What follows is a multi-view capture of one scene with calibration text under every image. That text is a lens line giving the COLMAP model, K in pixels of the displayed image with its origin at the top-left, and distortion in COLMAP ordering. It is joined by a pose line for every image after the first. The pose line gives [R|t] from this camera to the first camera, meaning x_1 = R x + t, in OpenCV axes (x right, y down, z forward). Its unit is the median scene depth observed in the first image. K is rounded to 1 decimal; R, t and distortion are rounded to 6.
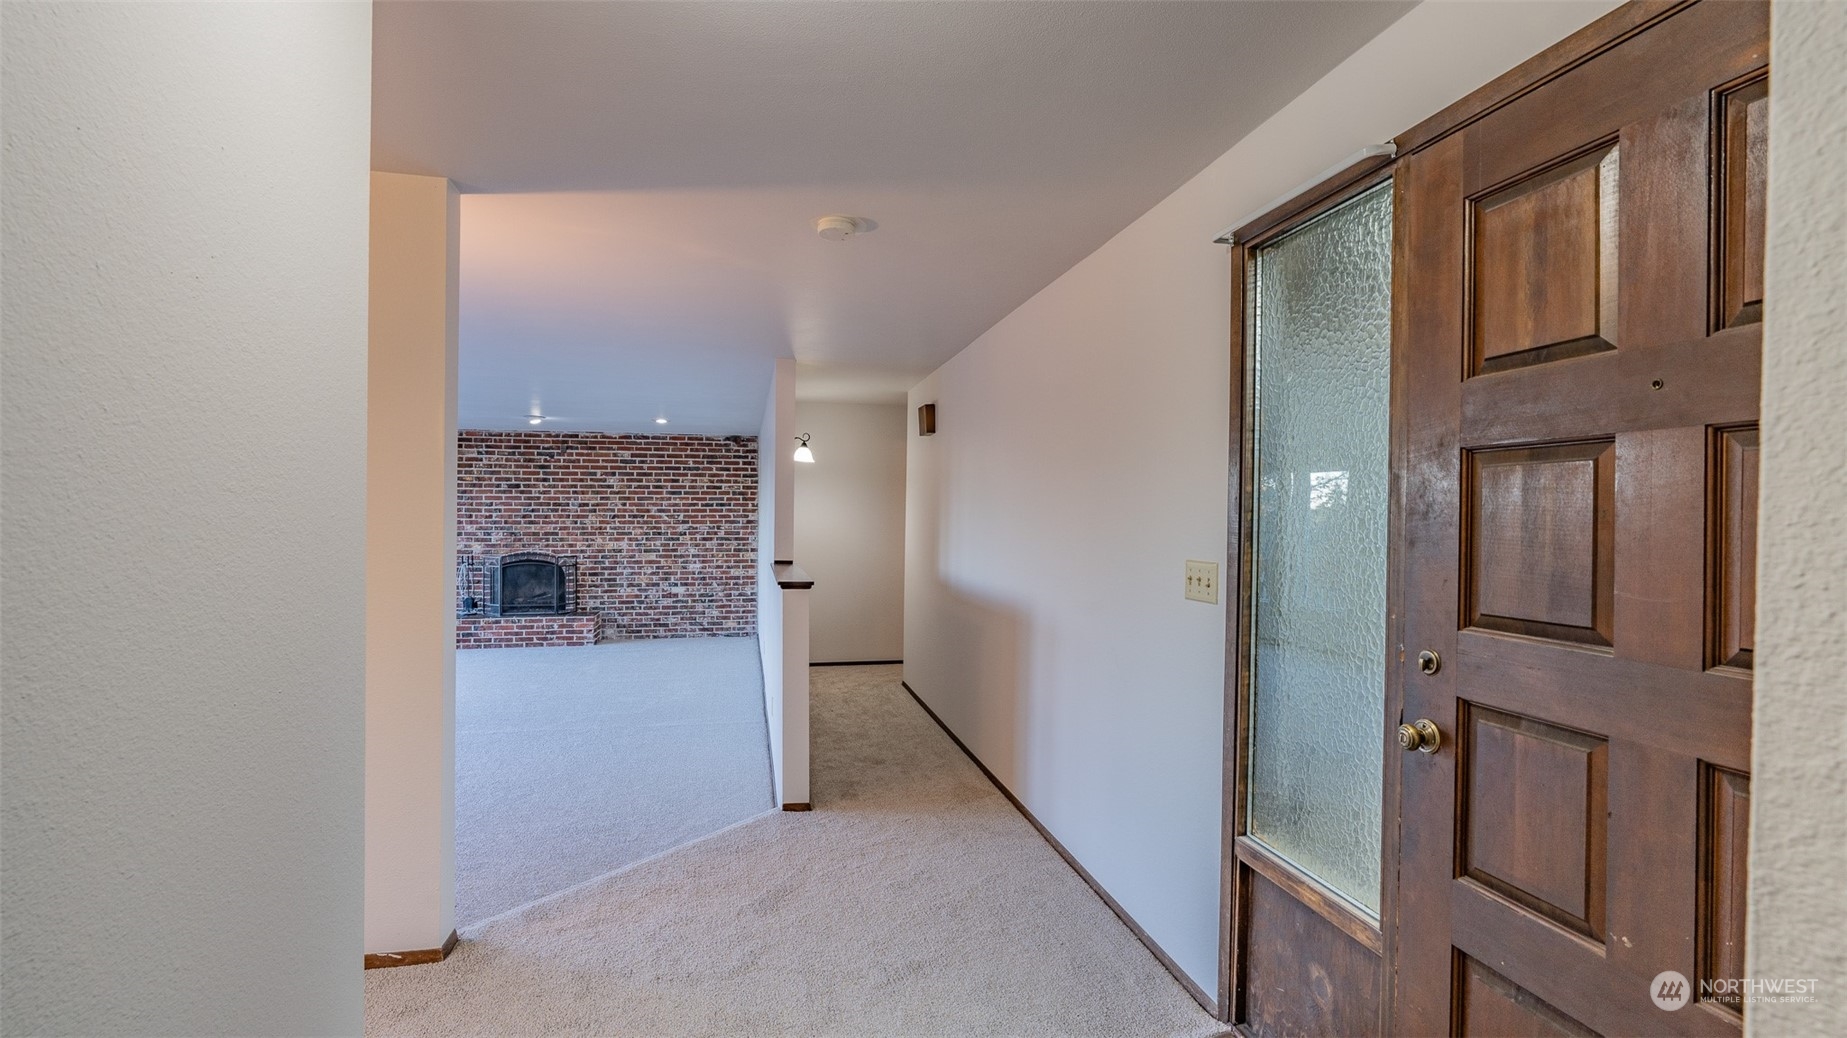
lens RADIAL K [[833.5, 0, 923.5], [0, 833.5, 519.0], [0, 0, 1]] dist [-0.000877, 0.000126]
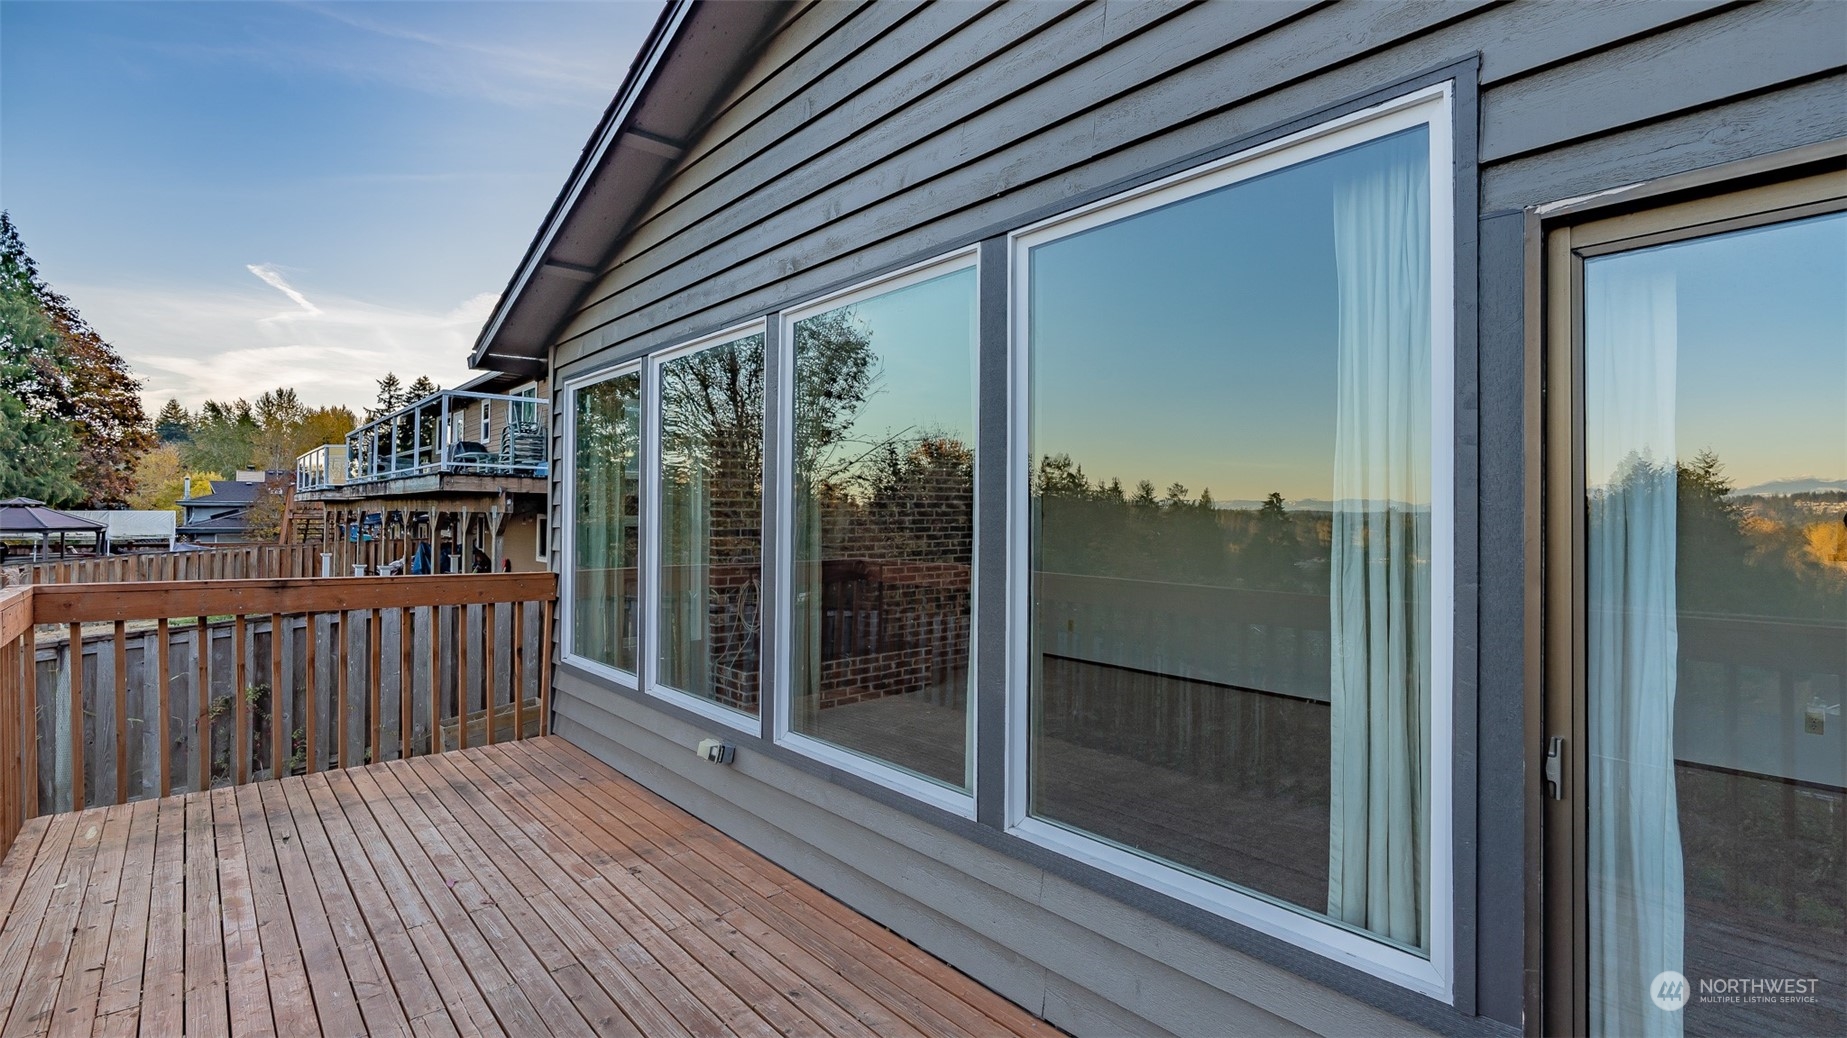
lens RADIAL K [[833.5, 0, 923.5], [0, 833.5, 519.0], [0, 0, 1]] dist [-0.000877, 0.000126]
pose [[0.872177, -0.005784, 0.489156, -0.709987], [0.005674, 0.999982, 0.001708, 0.007469], [-0.489157, 0.001285, 0.872195, 0.371360]]
